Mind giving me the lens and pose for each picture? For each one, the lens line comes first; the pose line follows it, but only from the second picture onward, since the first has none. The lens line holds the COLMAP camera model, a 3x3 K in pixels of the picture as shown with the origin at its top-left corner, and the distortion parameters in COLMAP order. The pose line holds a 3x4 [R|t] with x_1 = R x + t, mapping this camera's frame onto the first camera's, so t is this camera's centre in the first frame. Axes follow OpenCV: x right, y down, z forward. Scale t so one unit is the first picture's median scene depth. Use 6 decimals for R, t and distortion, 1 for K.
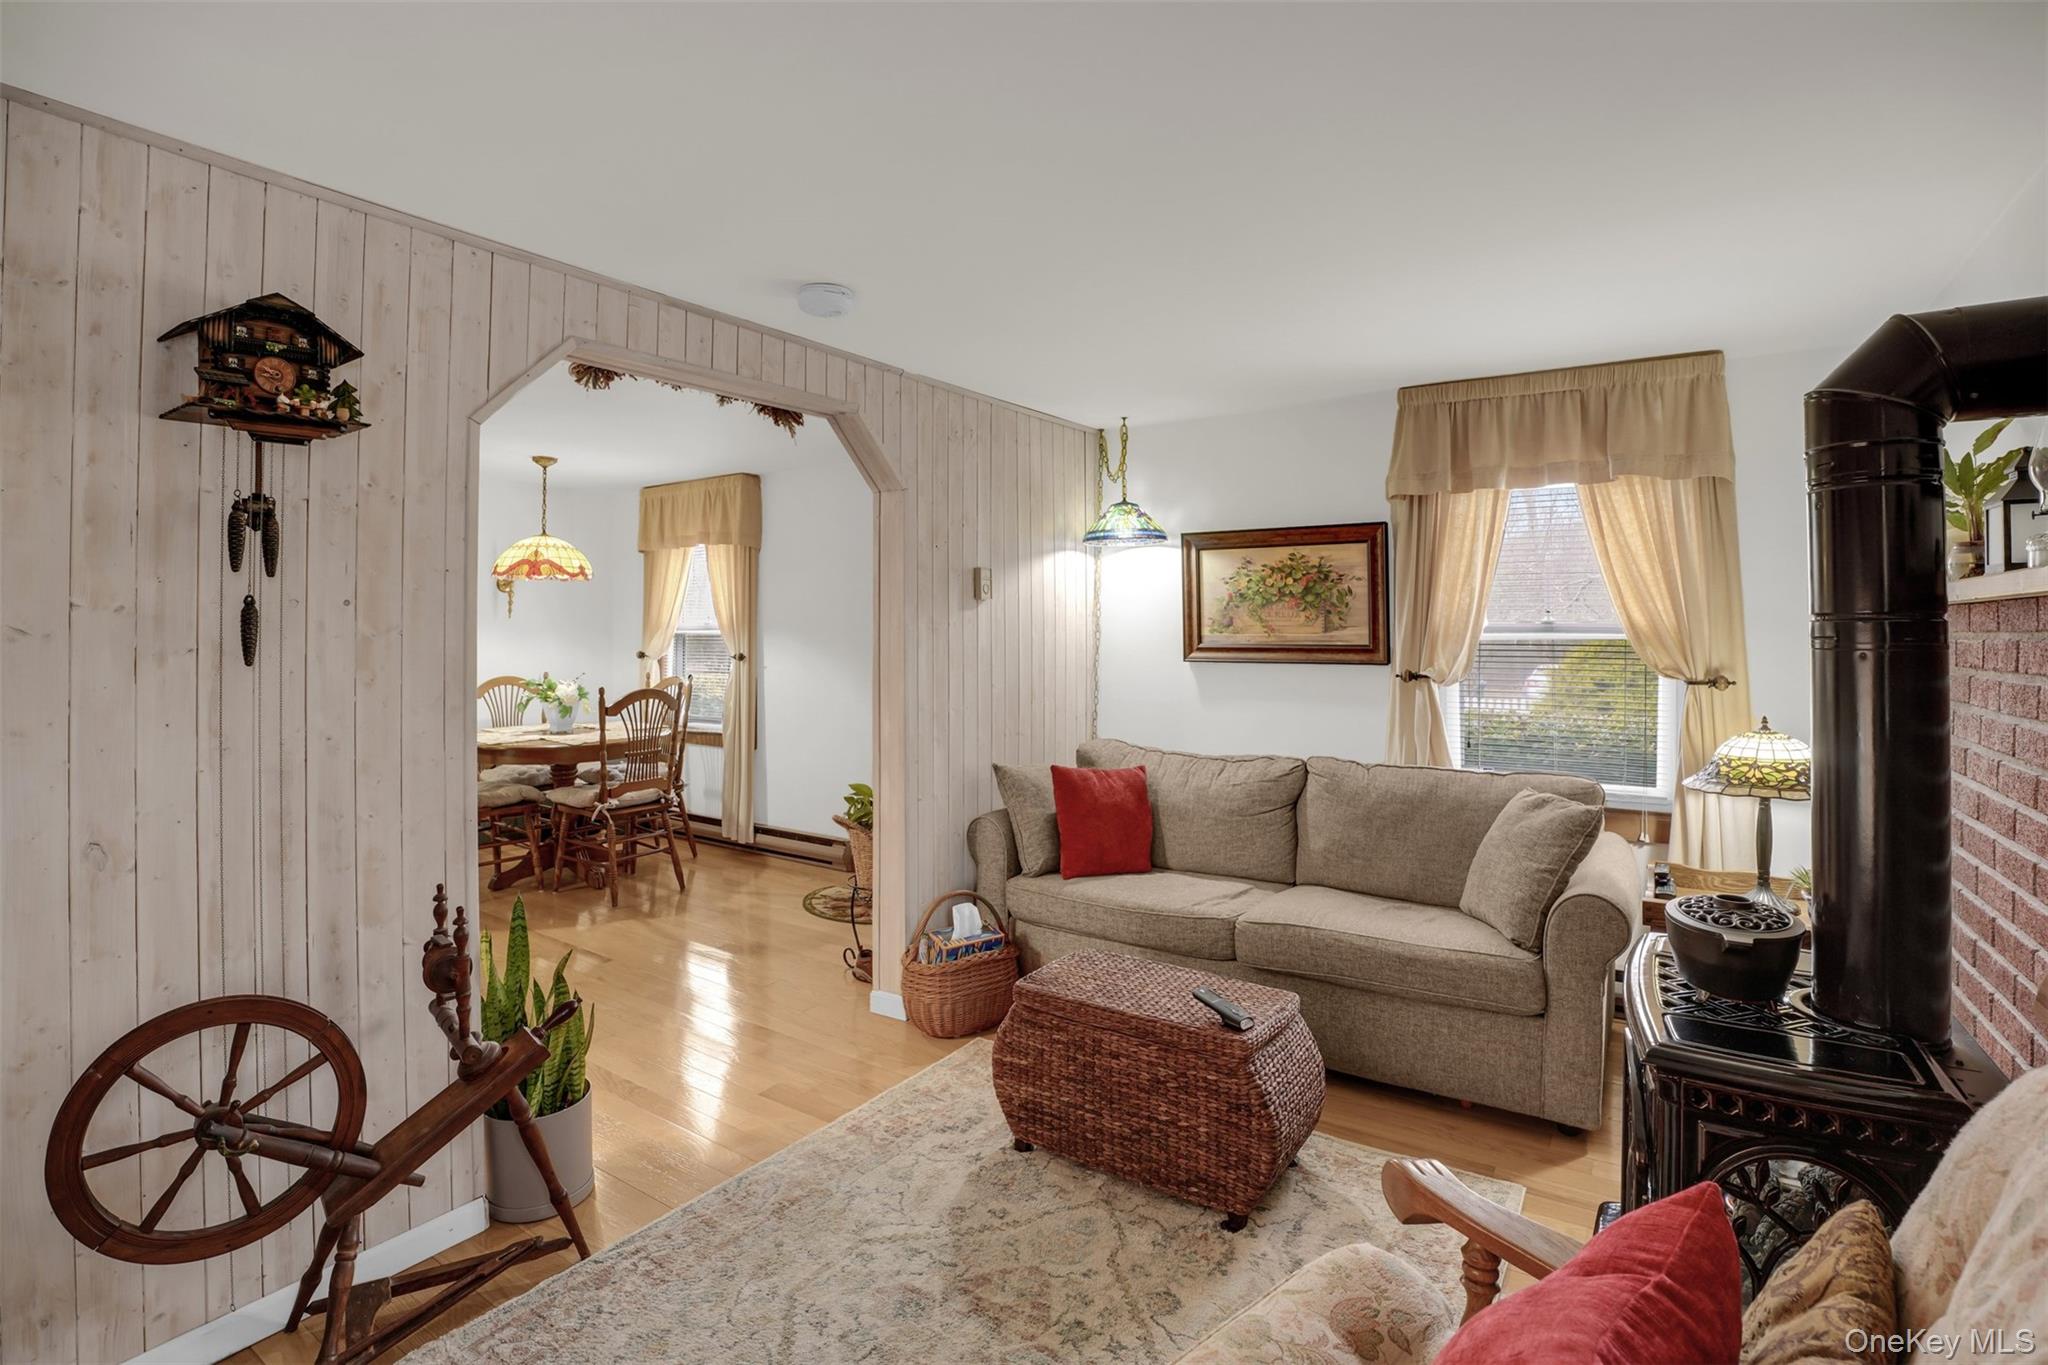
lens RADIAL K [[959.3, 0, 1003.9], [0, 959.3, 608.4], [0, 0, 1]] dist [-0.068444, 0.016277]
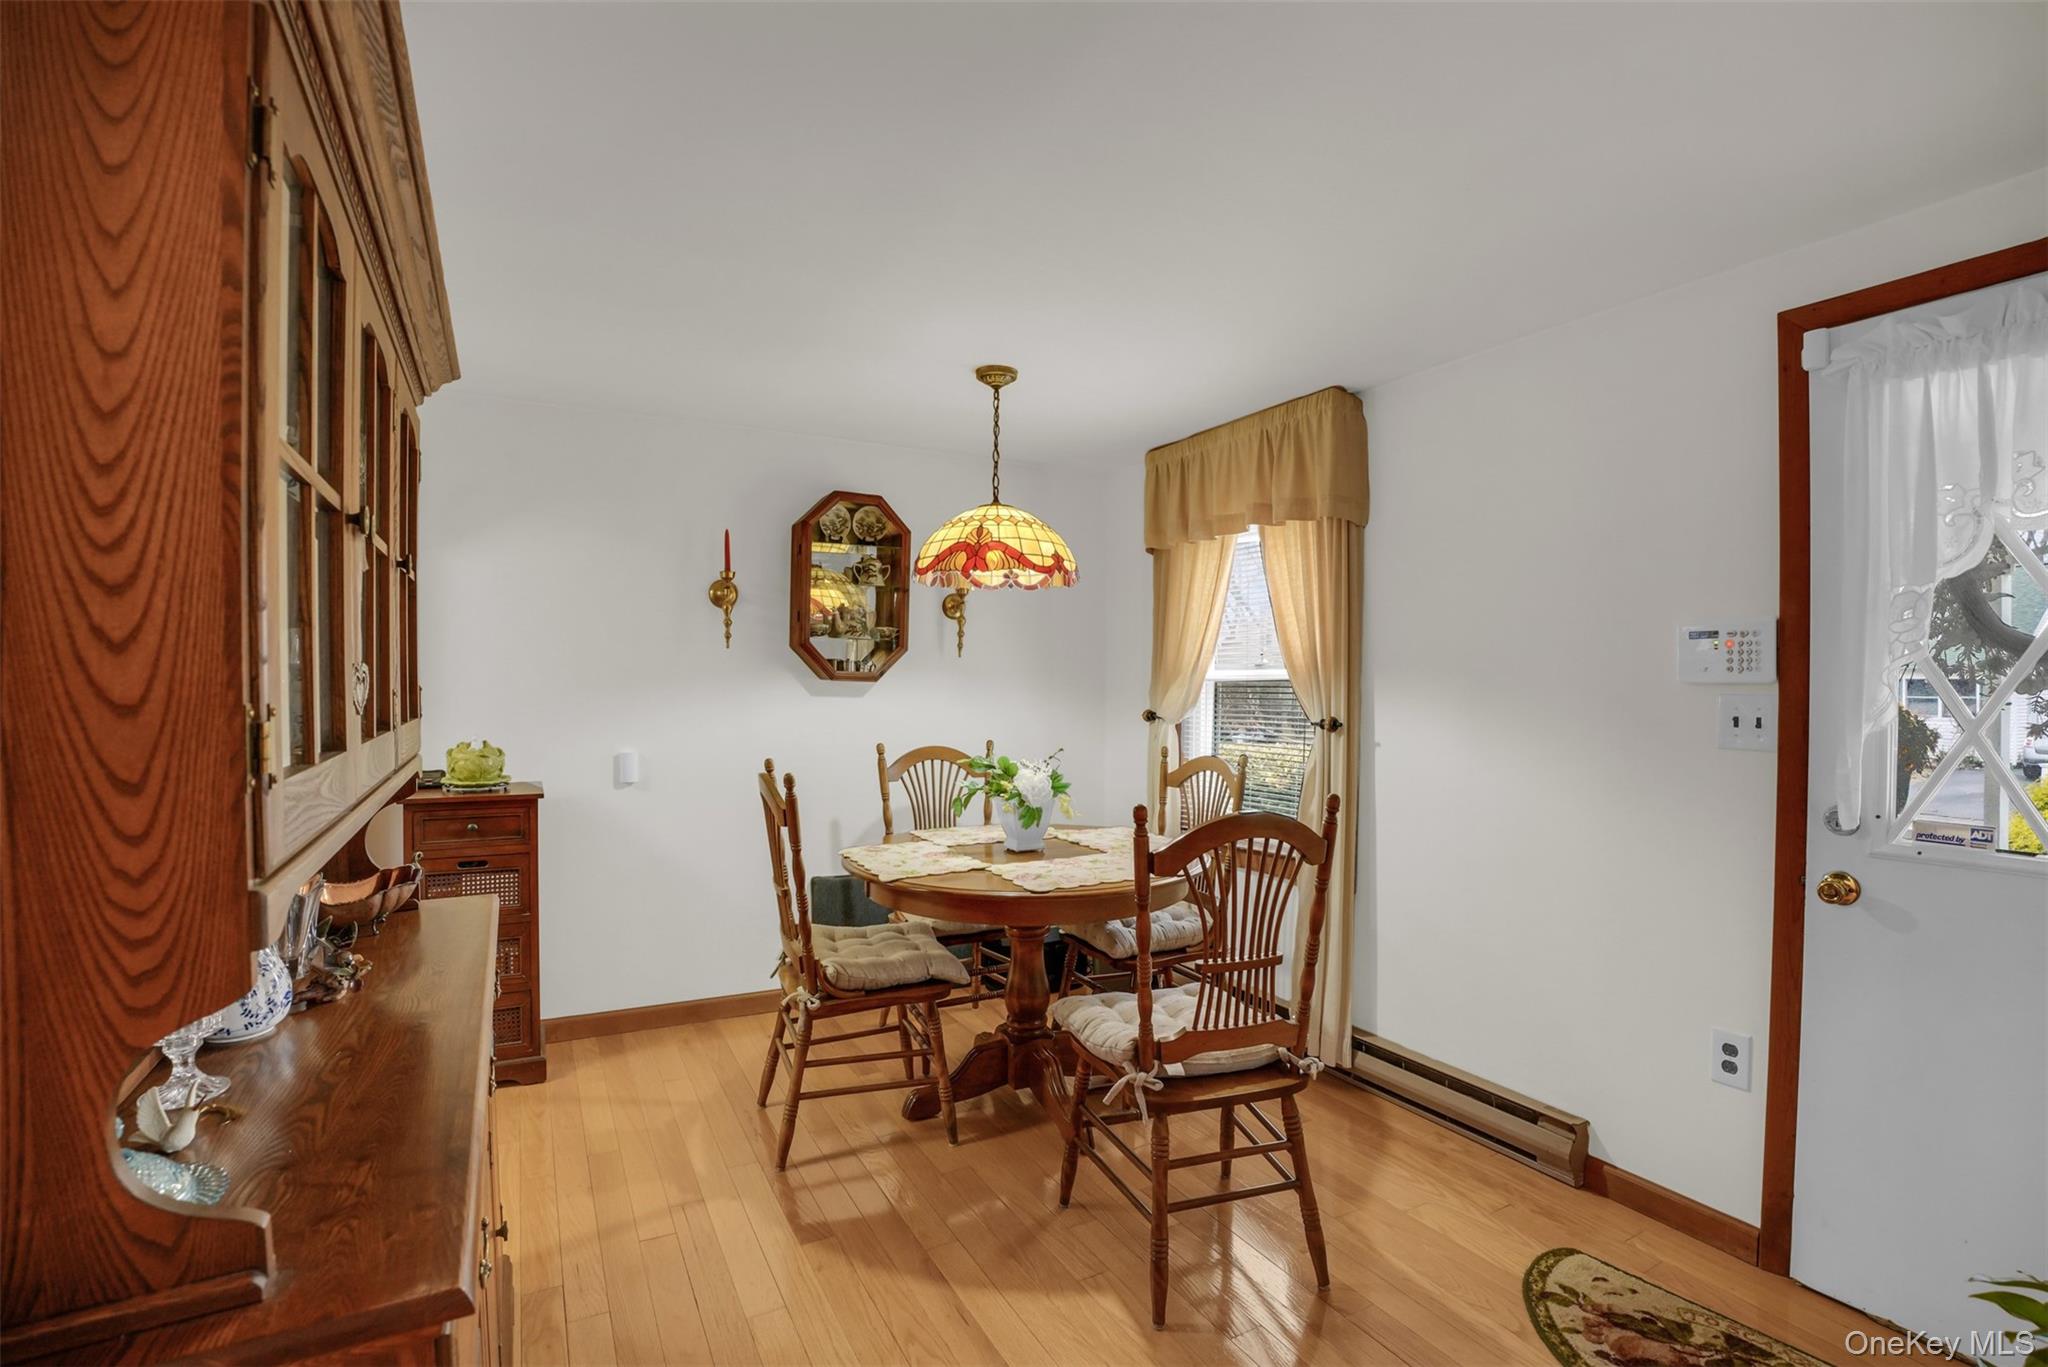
lens RADIAL K [[959.3, 0, 1023.0], [0, 959.3, 689.0], [0, 0, 1]] dist [-0.068444, 0.016277]
pose [[0.891446, 0.008485, -0.453047, -0.191577], [0.001519, 0.999763, 0.021713, 0.018944], [0.453124, -0.020044, 0.891222, 0.447766]]
